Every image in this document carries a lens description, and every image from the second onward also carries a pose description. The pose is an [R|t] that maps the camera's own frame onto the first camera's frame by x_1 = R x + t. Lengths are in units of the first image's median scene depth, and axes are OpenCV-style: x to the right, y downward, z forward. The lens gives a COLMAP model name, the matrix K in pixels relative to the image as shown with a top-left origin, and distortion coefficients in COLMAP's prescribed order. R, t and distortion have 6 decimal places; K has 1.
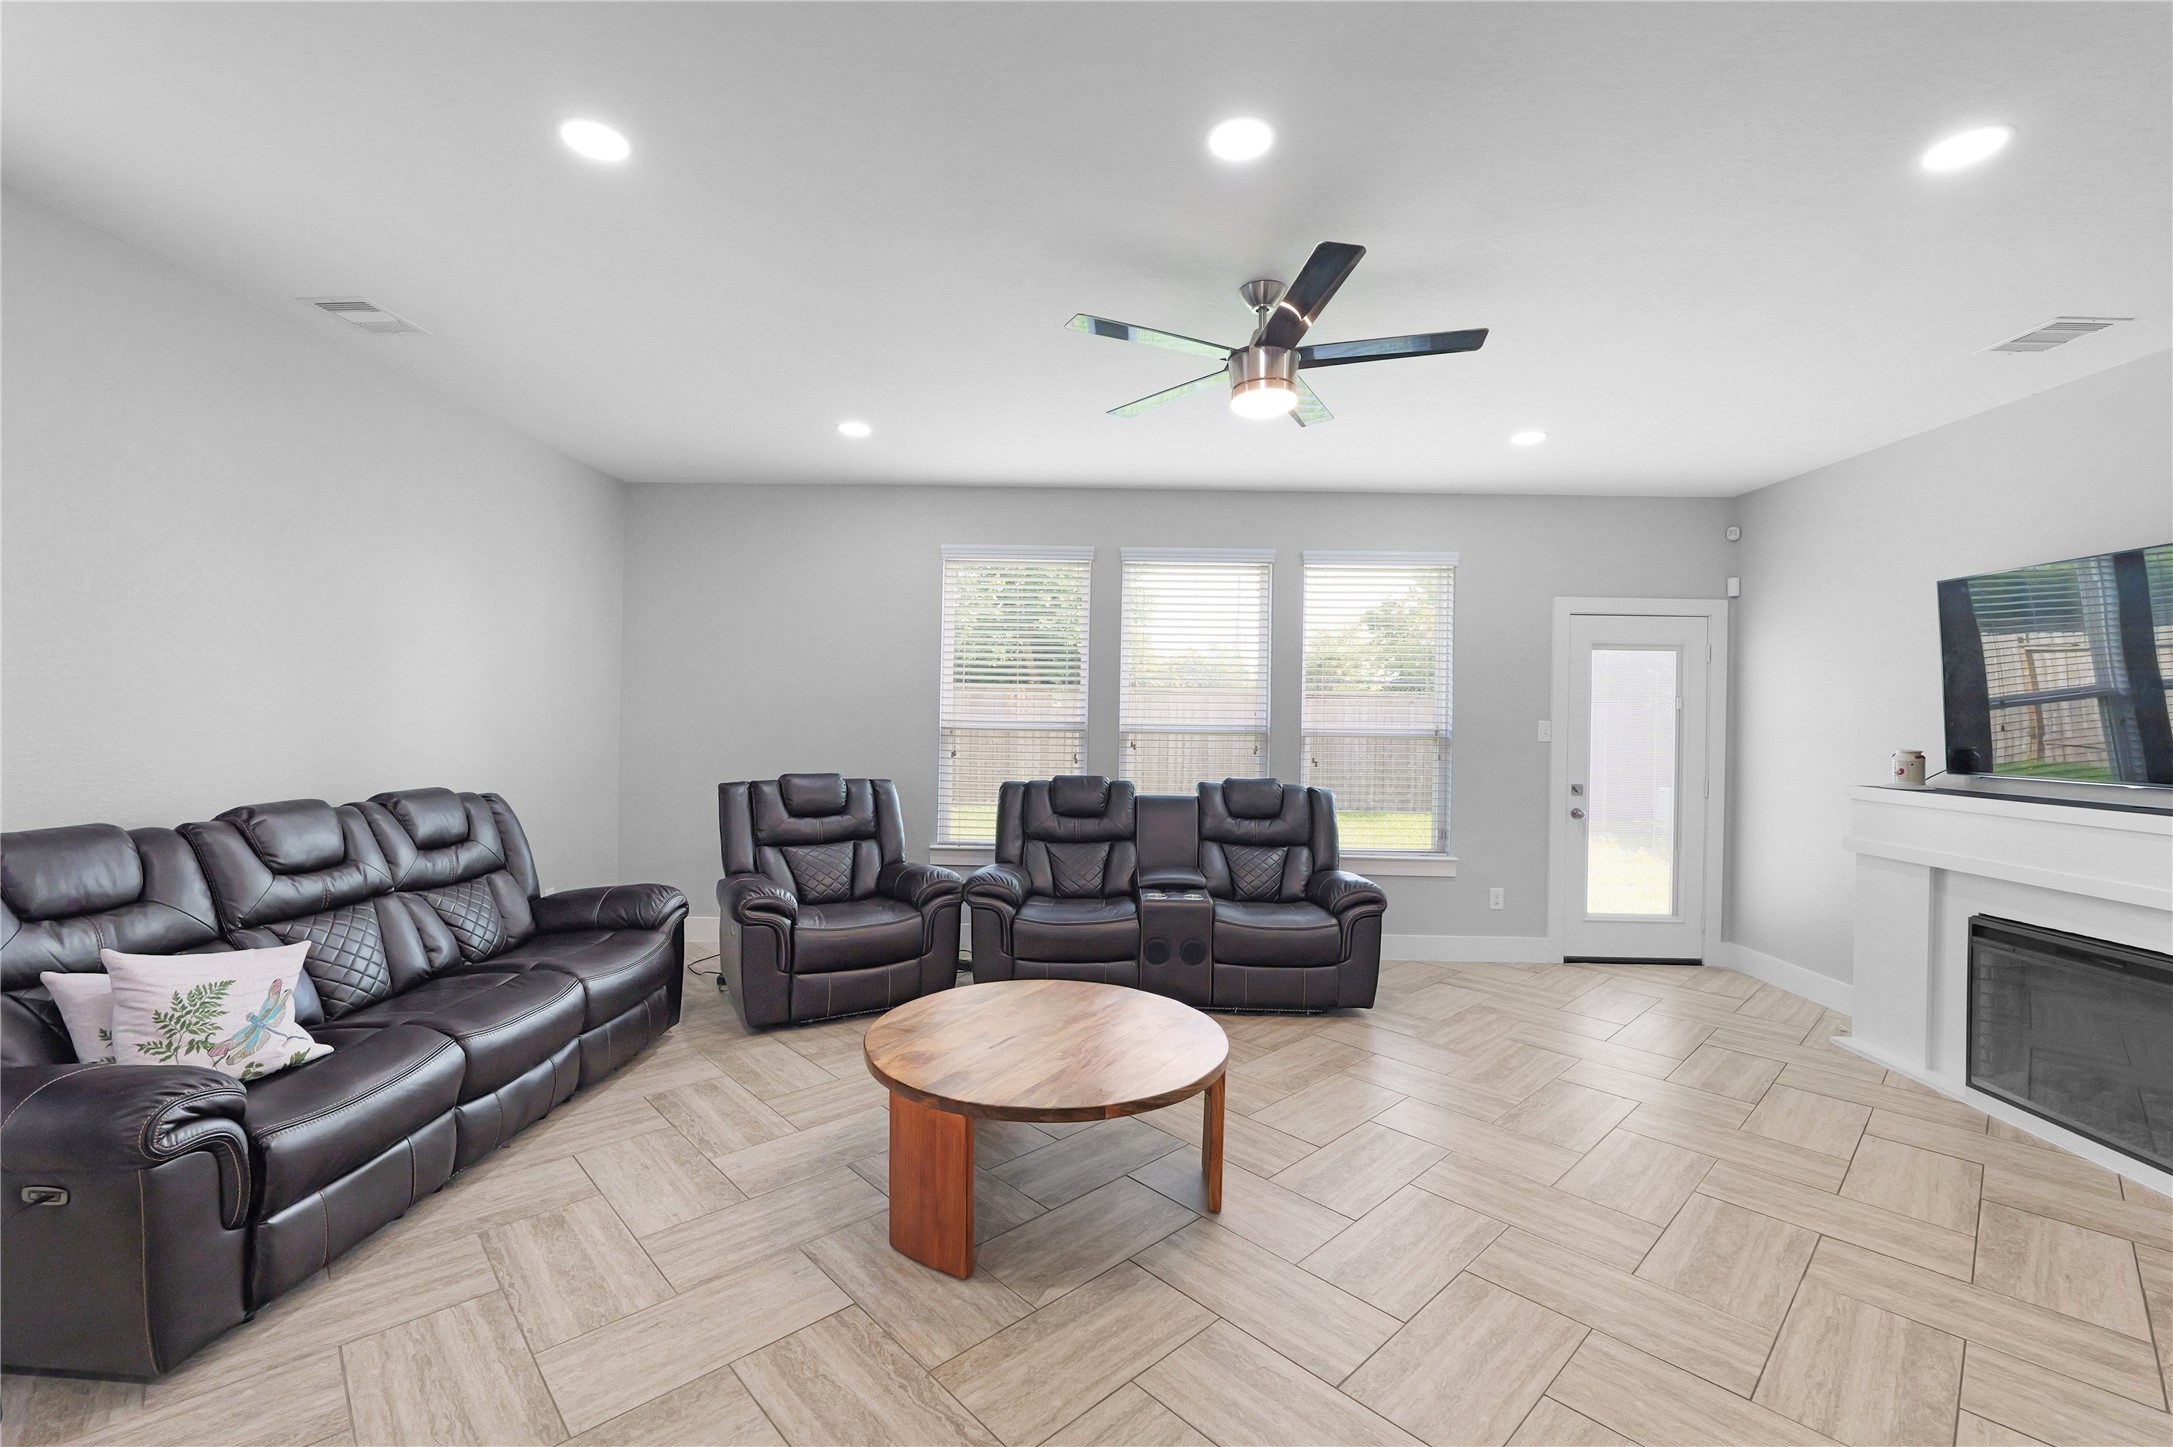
lens RADIAL K [[902.8, 0, 1084.1], [0, 902.8, 722.1], [0, 0, 1]] dist [-0.005059, -0.000002]
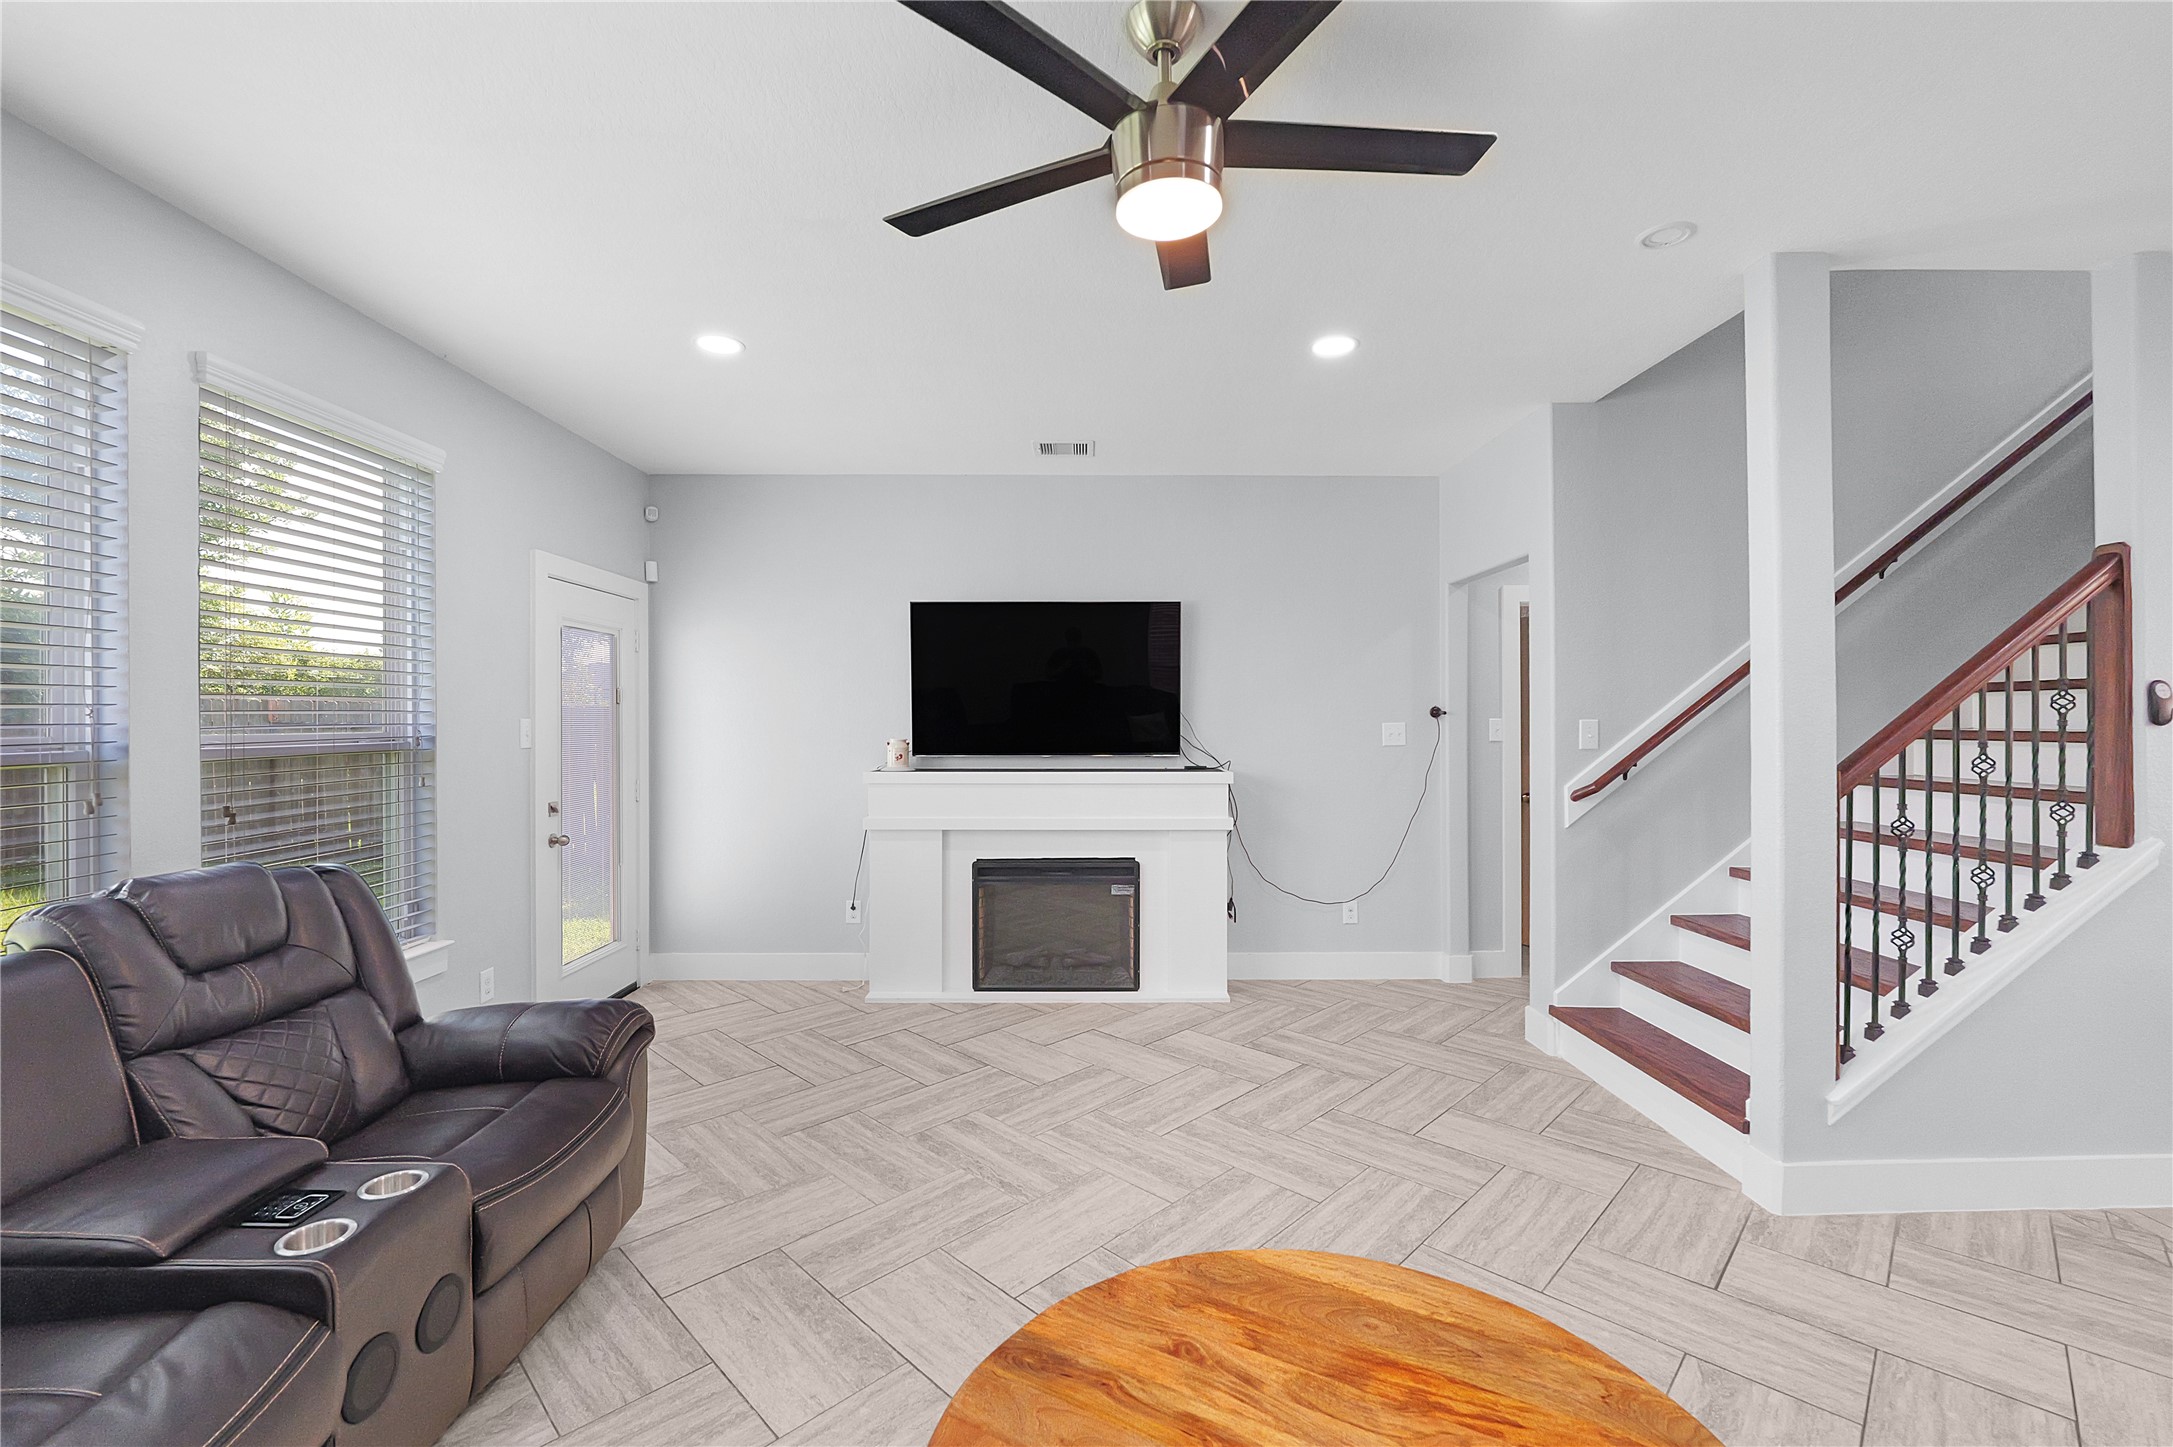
lens RADIAL K [[902.8, 0, 1084.1], [0, 902.8, 722.1], [0, 0, 1]] dist [-0.005059, -0.000002]
pose [[-0.026692, -0.021152, 0.999420, -0.294401], [0.006396, 0.999752, 0.021330, -0.014348], [-0.999623, 0.006961, -0.026551, 0.762694]]
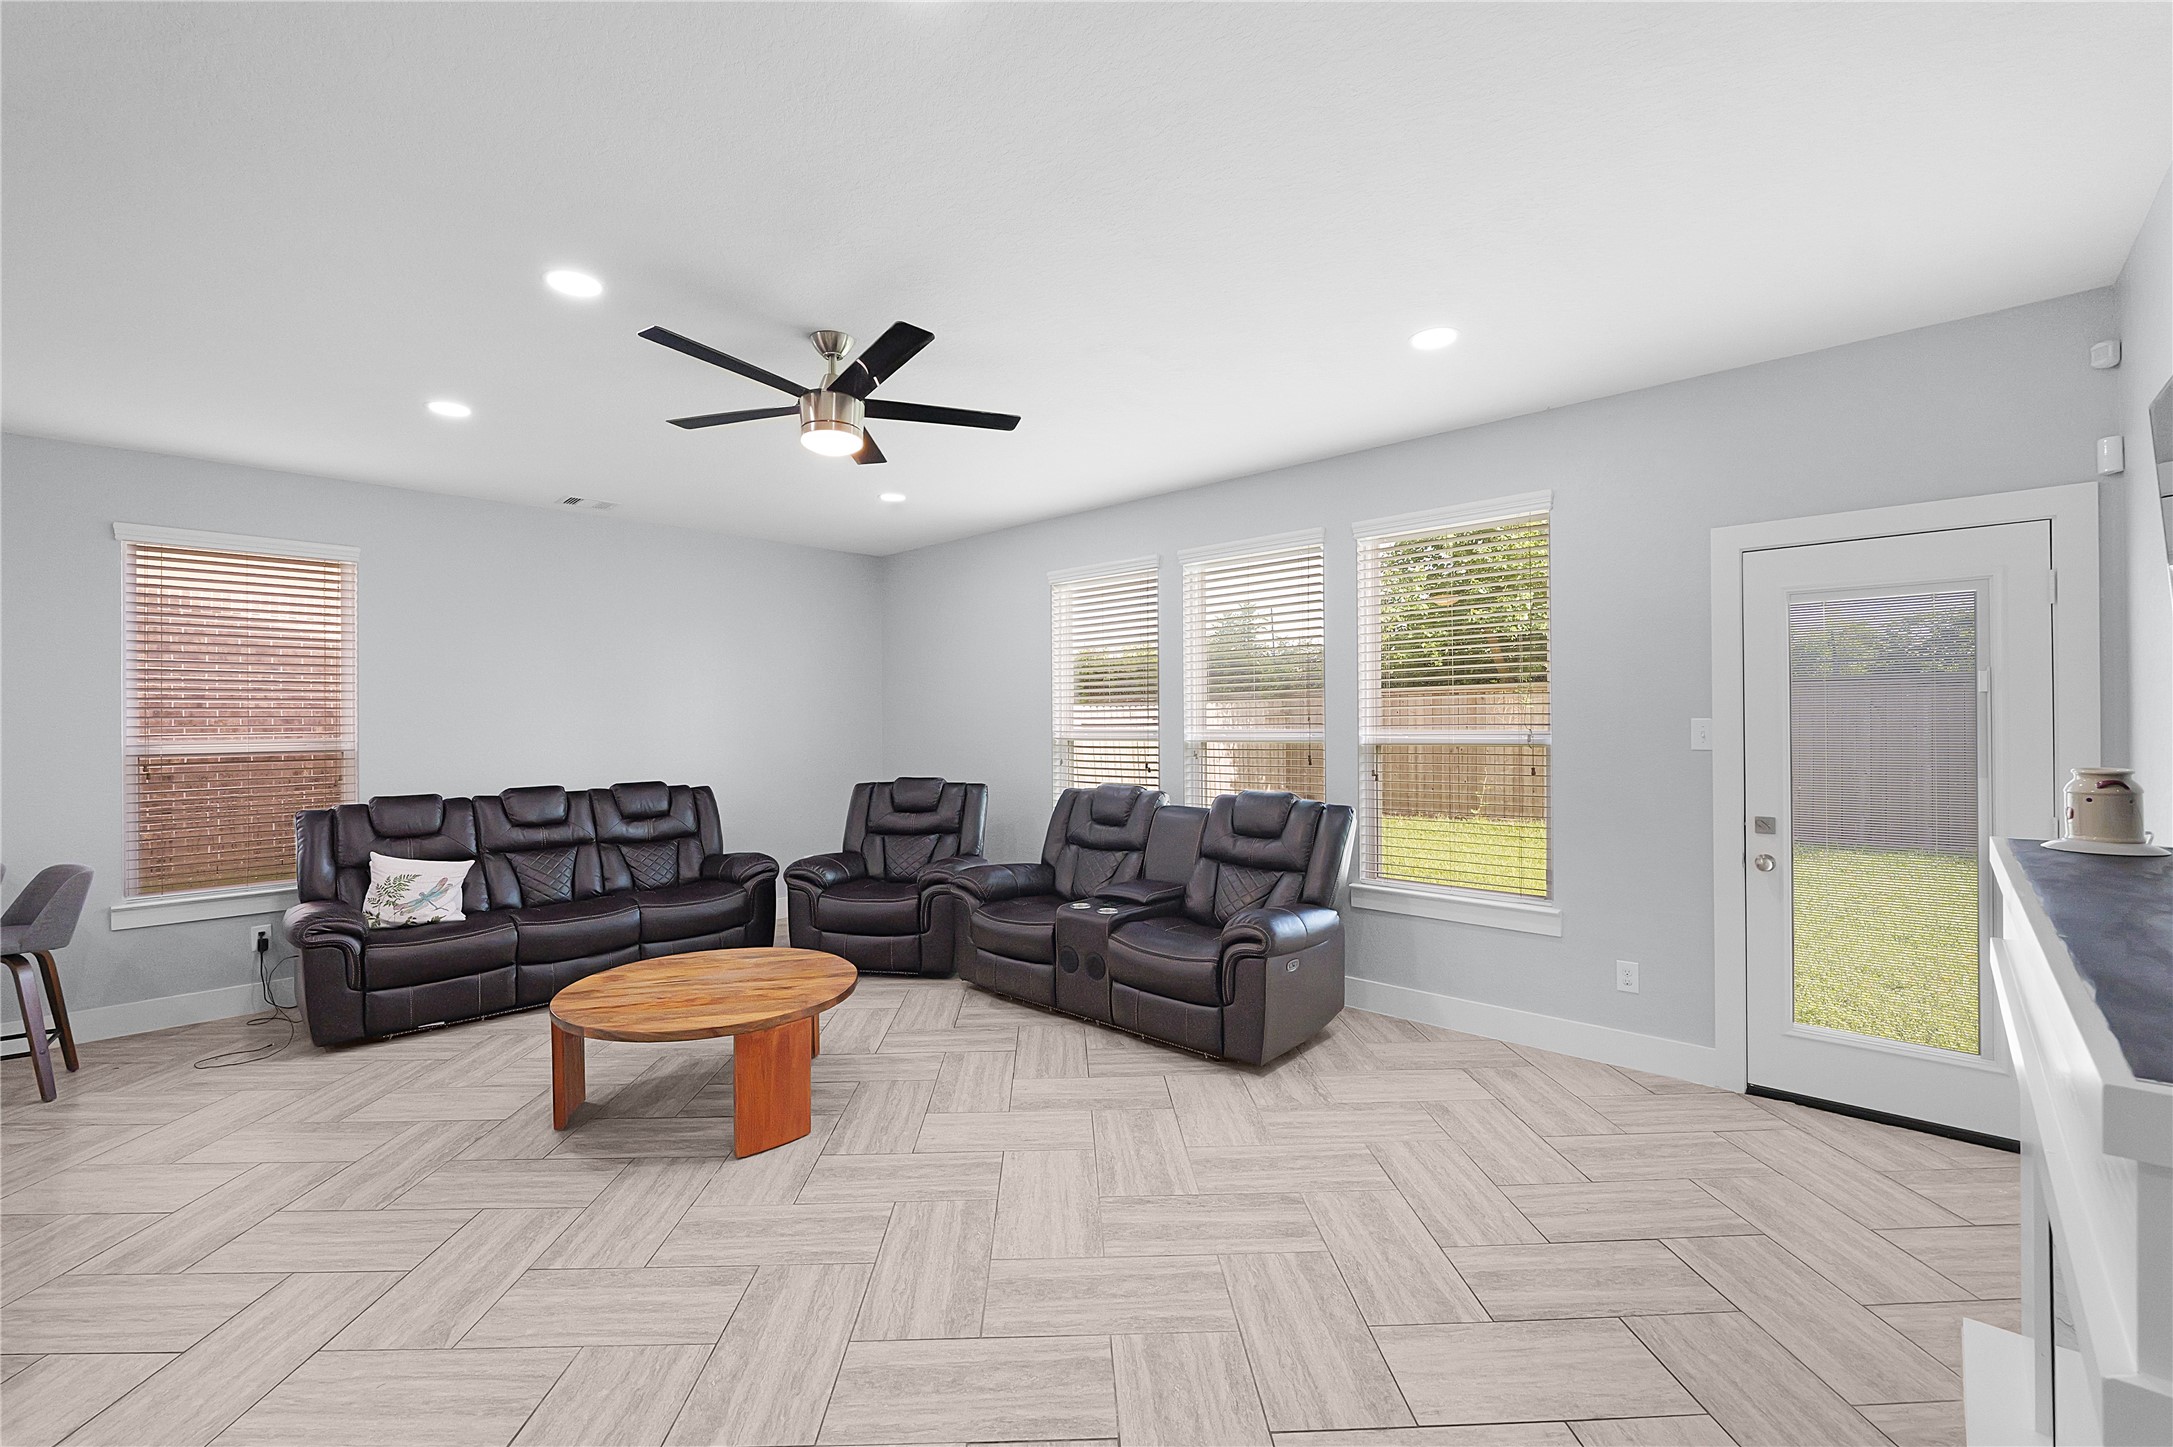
lens RADIAL K [[894.9, 0, 1080.8], [0, 894.9, 721.1], [0, 0, 1]] dist [-0.013135, 0.000071]
pose [[0.742726, -0.024801, -0.669136, 0.806840], [0.019884, 0.999690, -0.014981, 0.002255], [0.669300, -0.002179, 0.742989, 0.282004]]
